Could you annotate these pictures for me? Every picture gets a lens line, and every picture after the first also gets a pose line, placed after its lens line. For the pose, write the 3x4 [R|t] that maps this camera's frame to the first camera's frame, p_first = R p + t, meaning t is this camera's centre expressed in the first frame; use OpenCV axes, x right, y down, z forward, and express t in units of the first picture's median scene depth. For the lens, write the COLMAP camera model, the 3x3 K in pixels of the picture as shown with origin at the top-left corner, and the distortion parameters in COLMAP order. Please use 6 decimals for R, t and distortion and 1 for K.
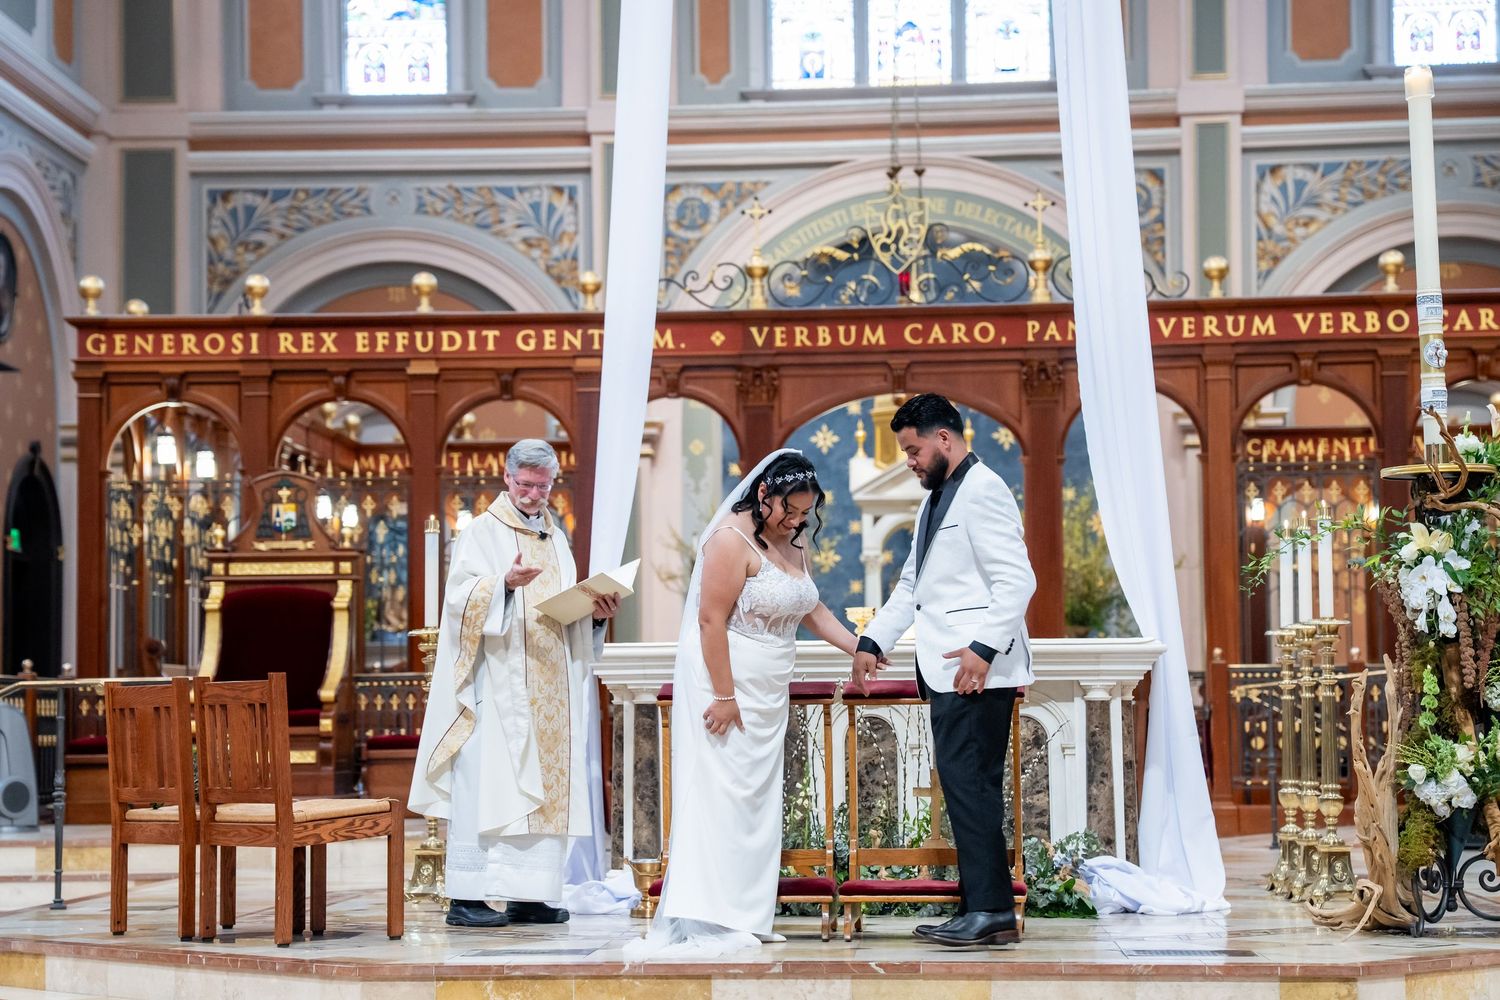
lens RADIAL K [[2898.3, 0, 750.0], [0, 2898.3, 500.0], [0, 0, 1]] dist [-0.019086, -0.039294]
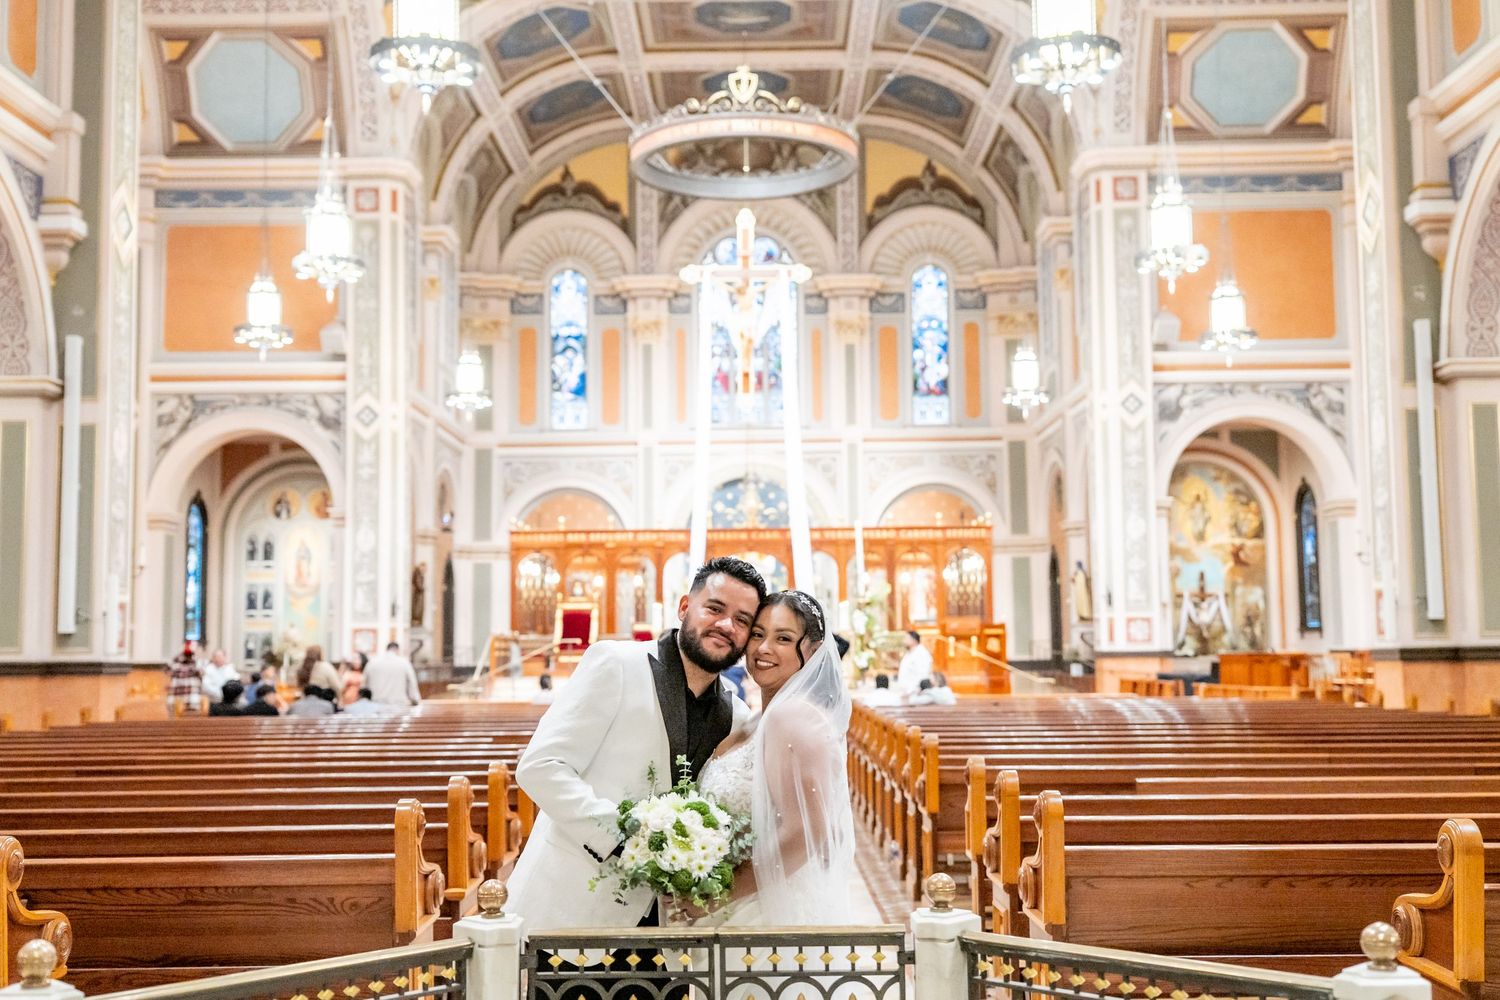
lens RADIAL K [[1574.1, 0, 750.0], [0, 1574.1, 500.0], [0, 0, 1]] dist [0.072434, -0.008558]
pose [[0.997874, 0.007461, 0.064743, -0.068617], [-0.006288, 0.999813, -0.018297, -0.065844], [-0.064867, 0.017851, 0.997734, -0.868963]]
